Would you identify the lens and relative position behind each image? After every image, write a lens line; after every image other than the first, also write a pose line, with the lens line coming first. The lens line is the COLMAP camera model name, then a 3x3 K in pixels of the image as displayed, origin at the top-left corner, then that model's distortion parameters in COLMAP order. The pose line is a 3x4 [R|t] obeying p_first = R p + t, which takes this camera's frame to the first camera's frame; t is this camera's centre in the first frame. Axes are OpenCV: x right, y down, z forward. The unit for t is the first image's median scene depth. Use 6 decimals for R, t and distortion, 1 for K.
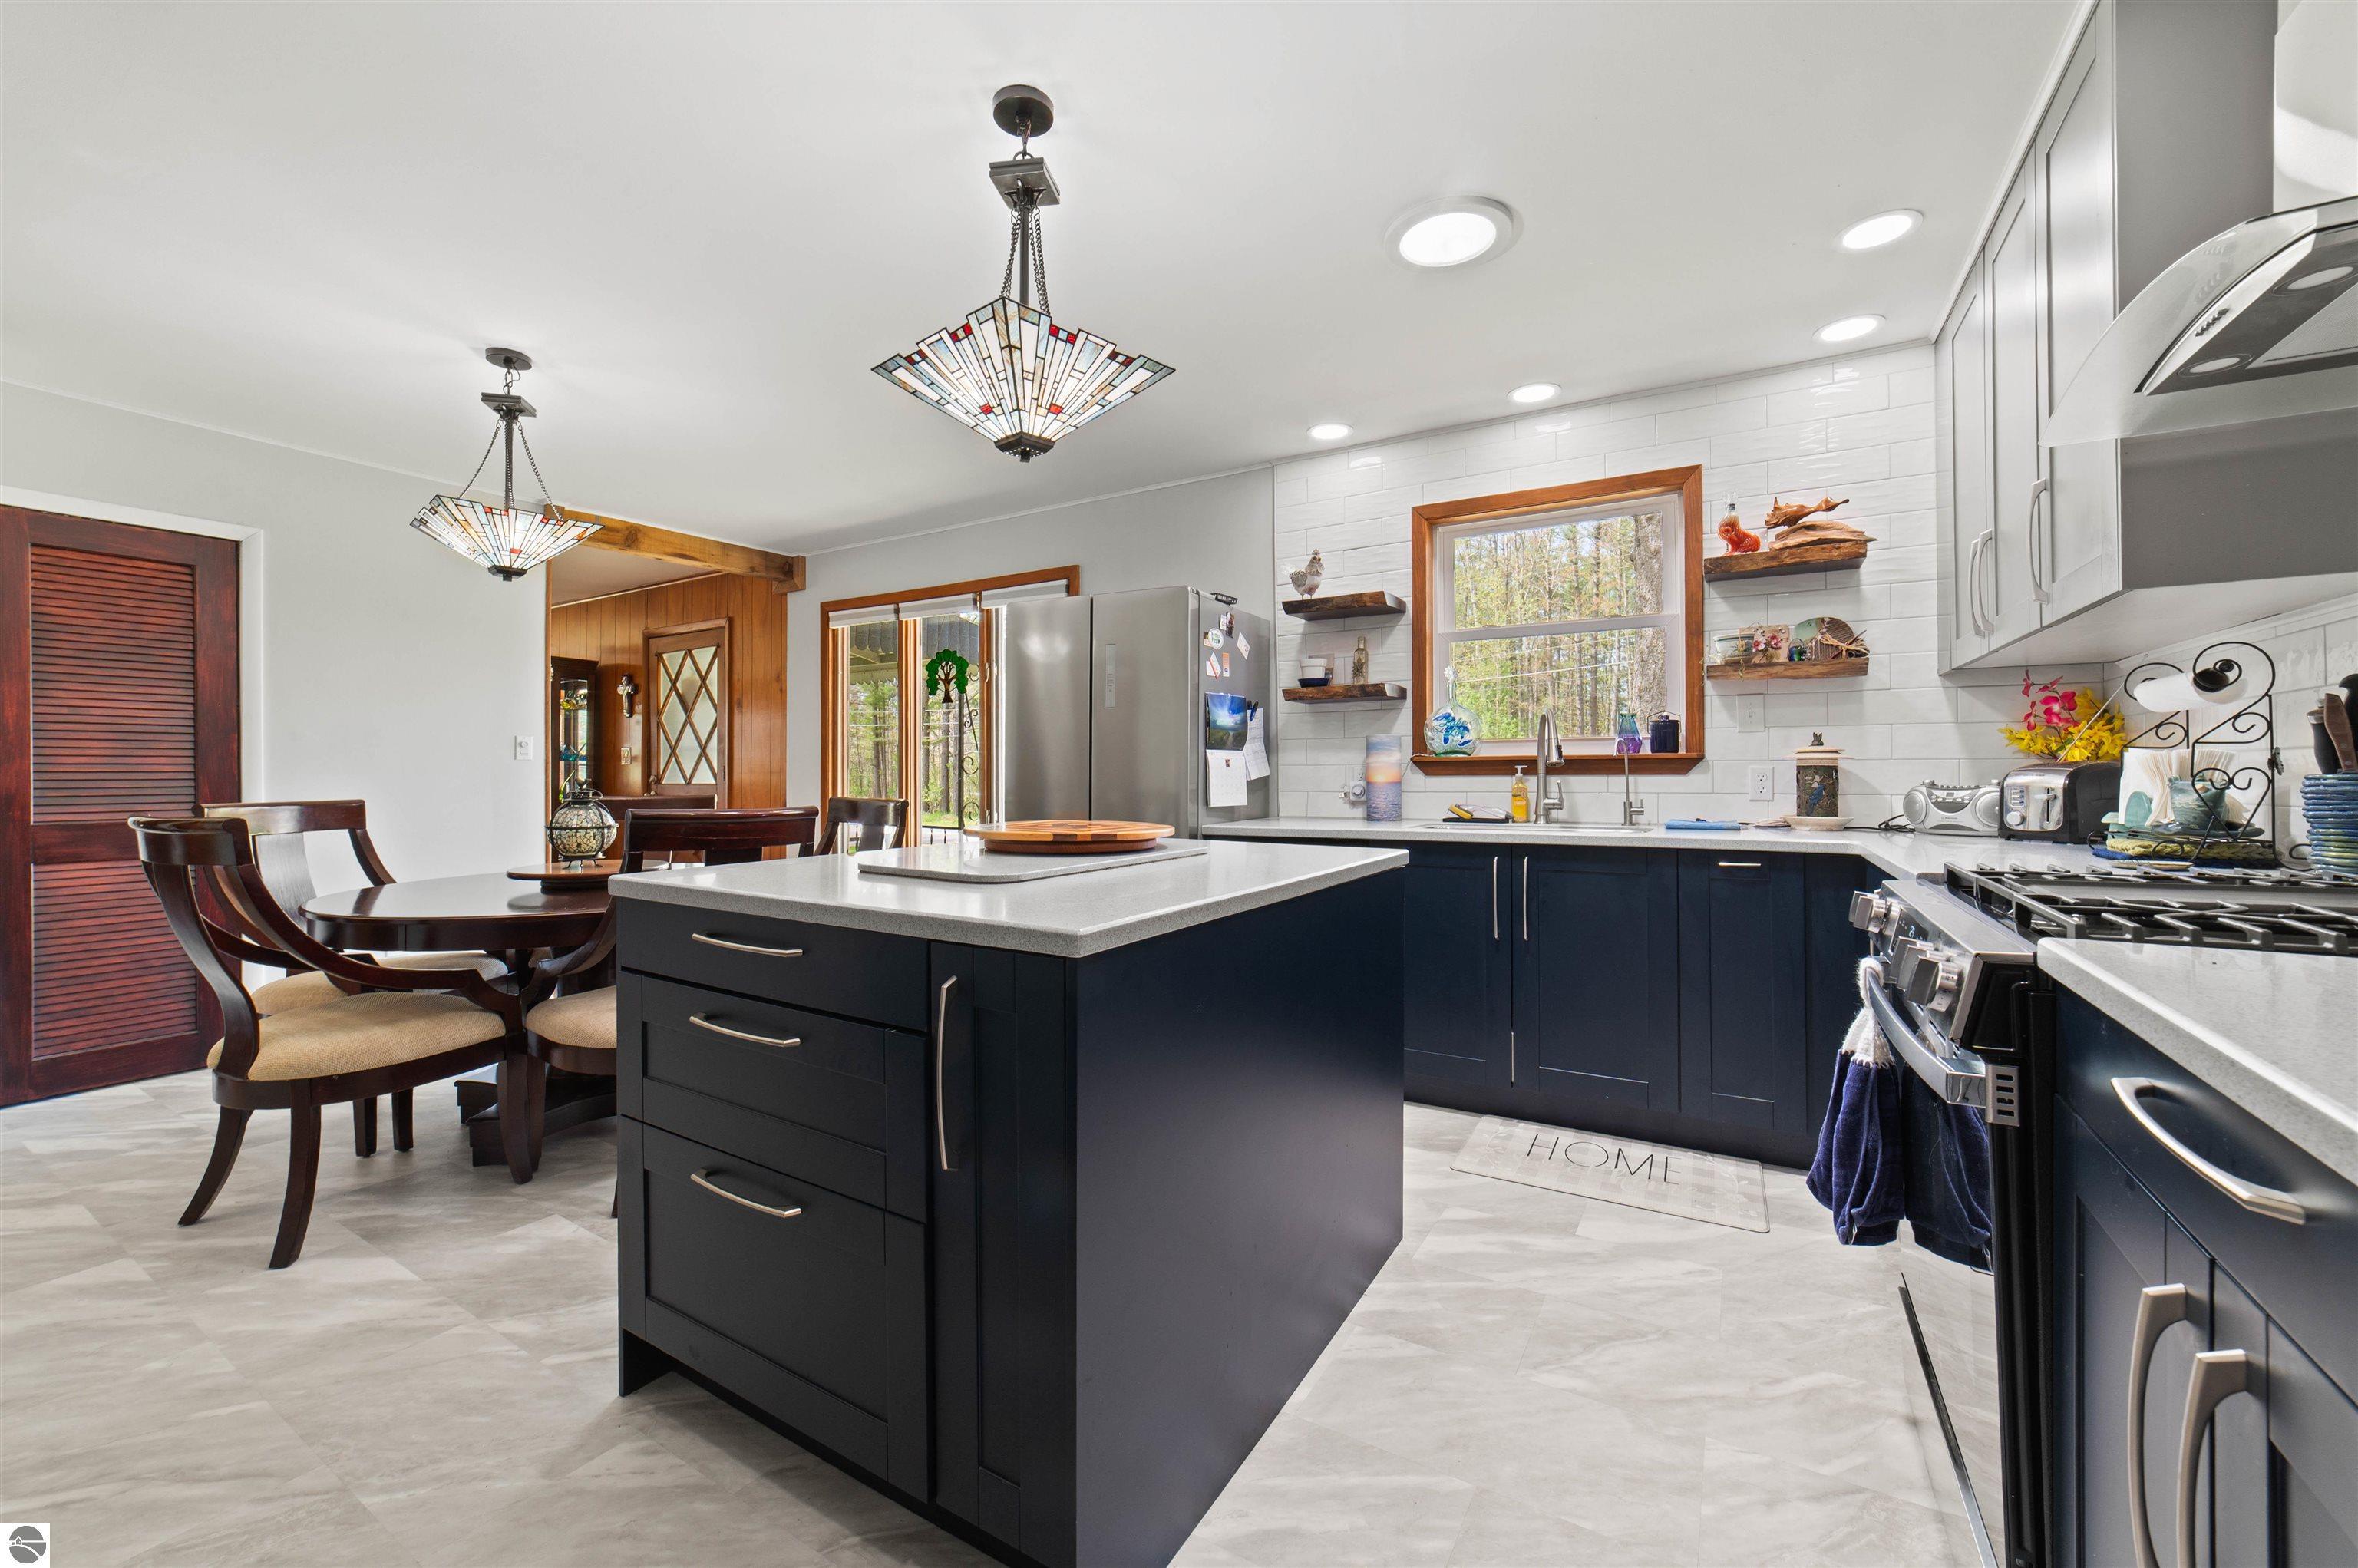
lens RADIAL K [[918.5, 0, 1185.7], [0, 918.5, 767.3], [0, 0, 1]] dist [-0.026212, 0.007837]
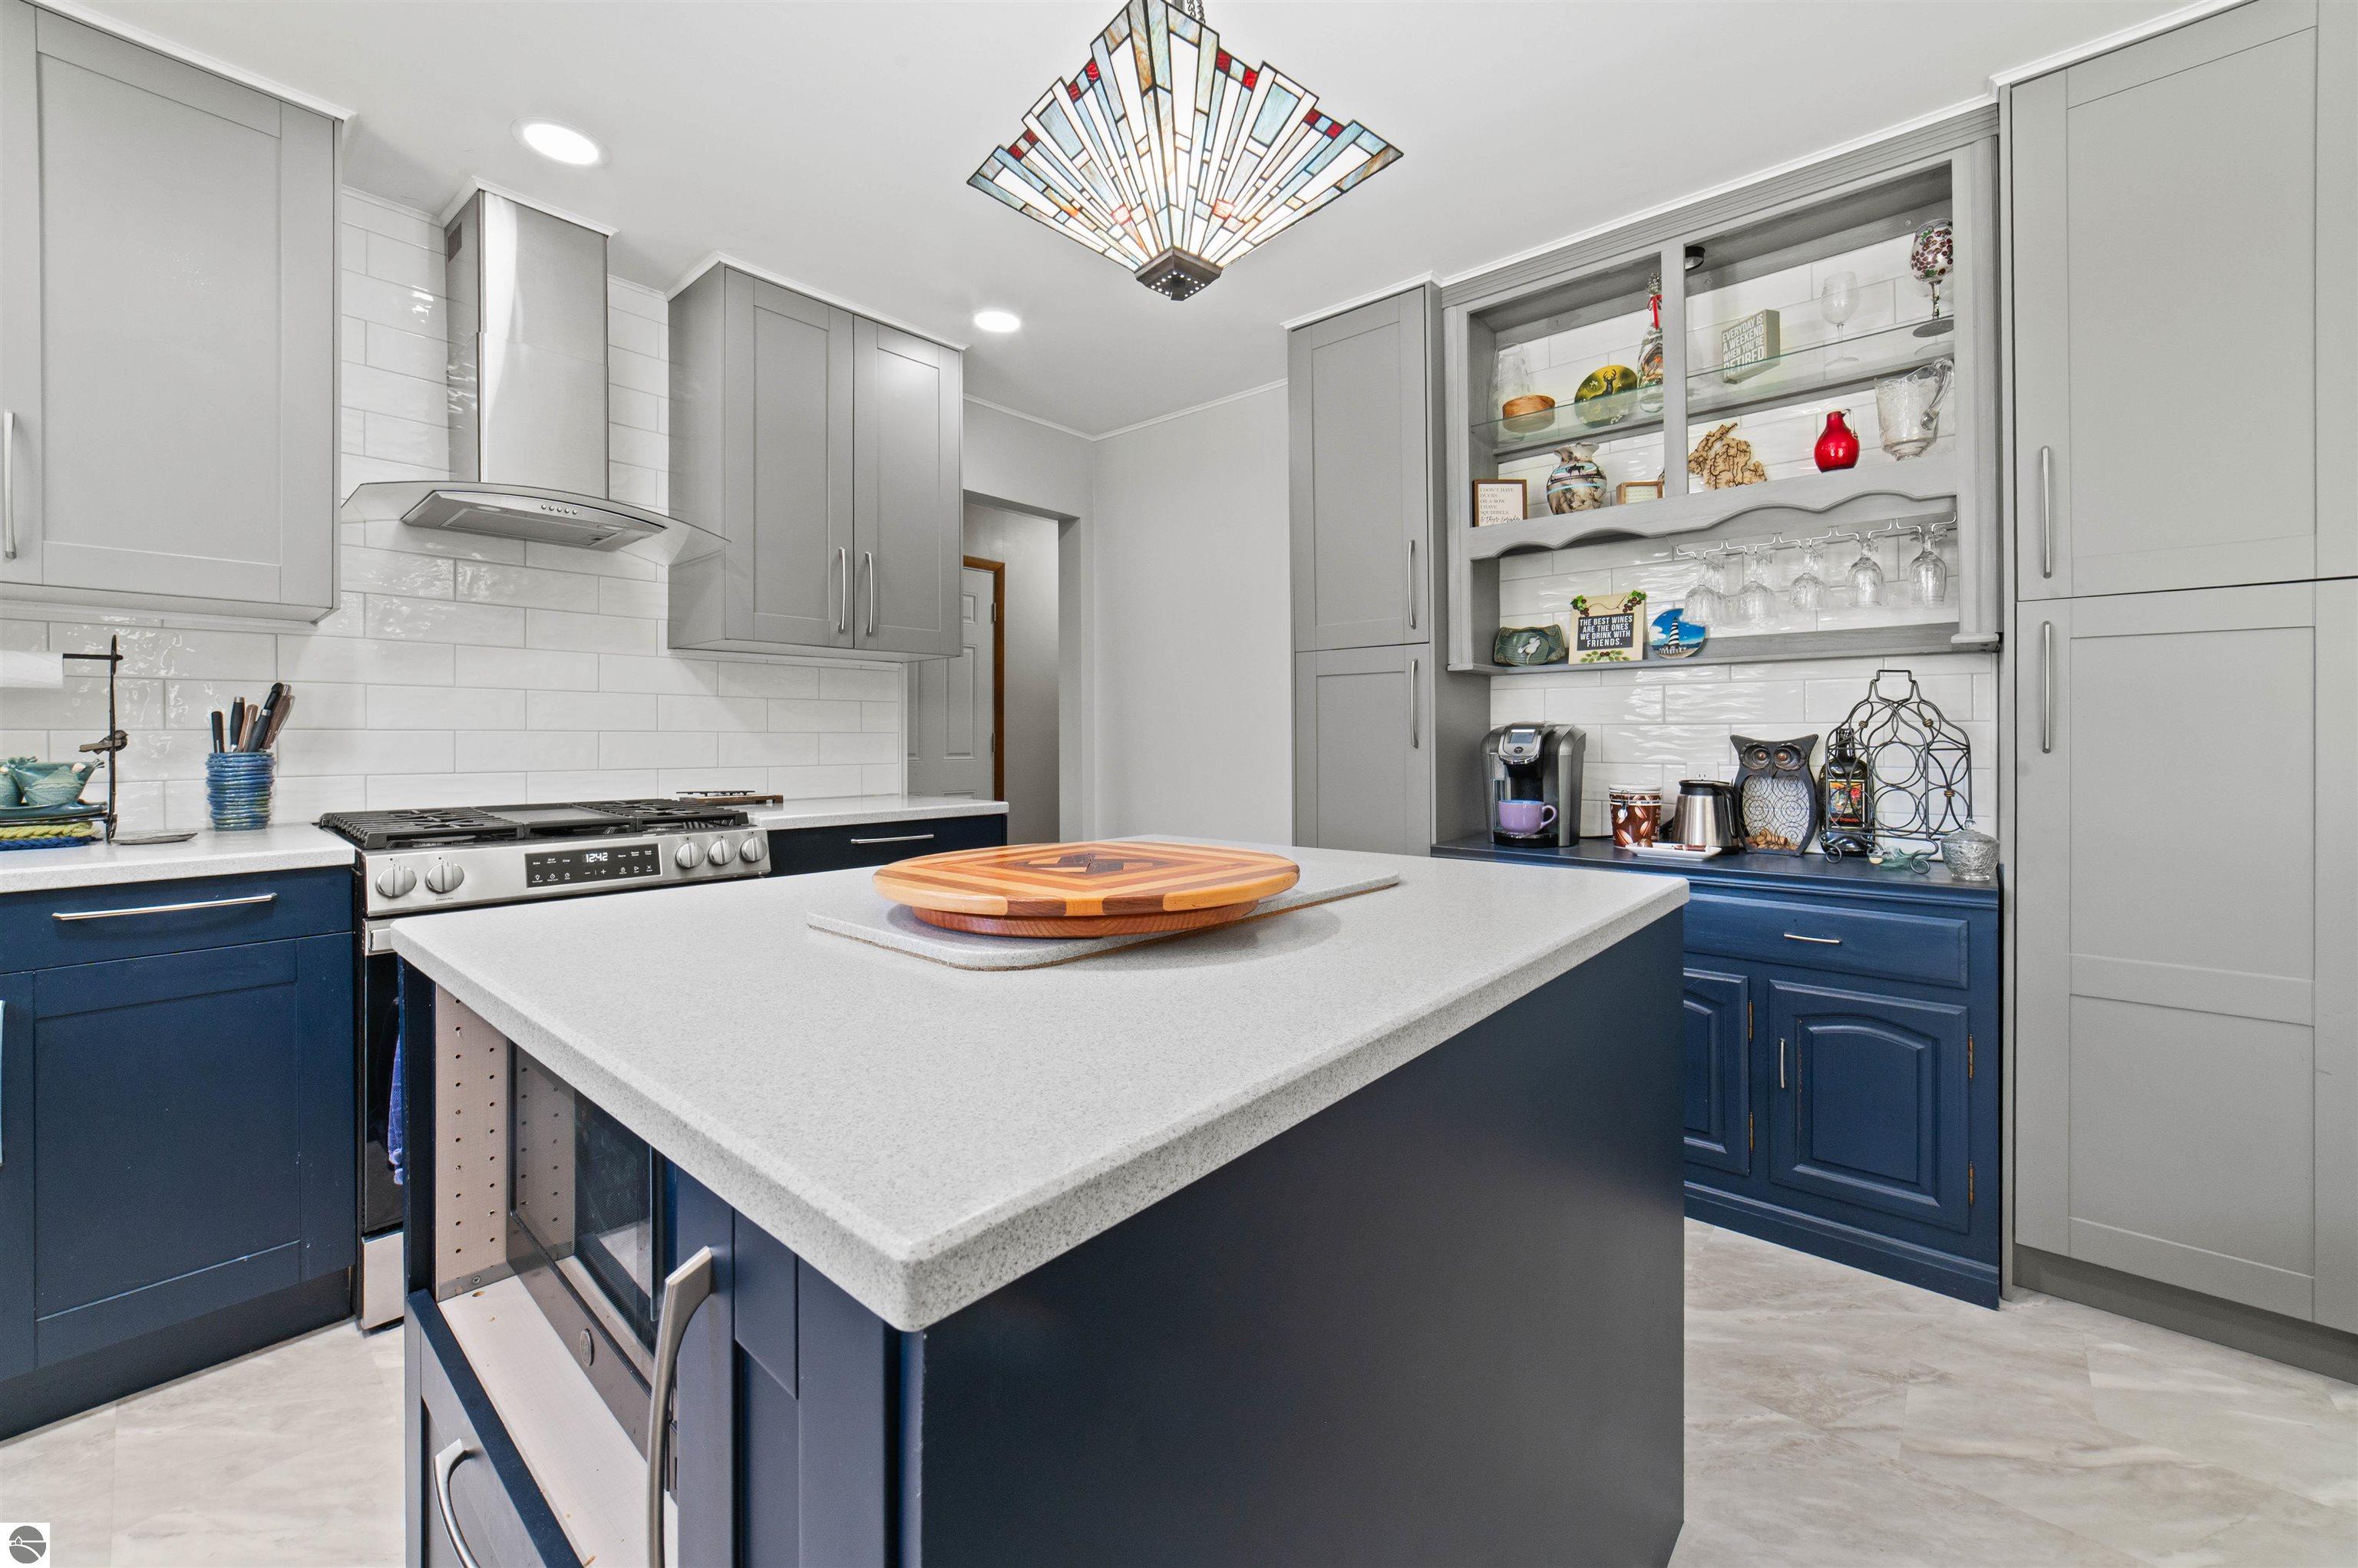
lens RADIAL K [[931.6, 0, 1177.9], [0, 931.6, 734.7], [0, 0, 1]] dist [-0.023688, 0.009226]
pose [[-0.983955, 0.003907, 0.178375, -0.185539], [0.002048, 0.999942, -0.010603, -0.000660], [-0.178406, -0.010067, -0.983905, 1.062155]]
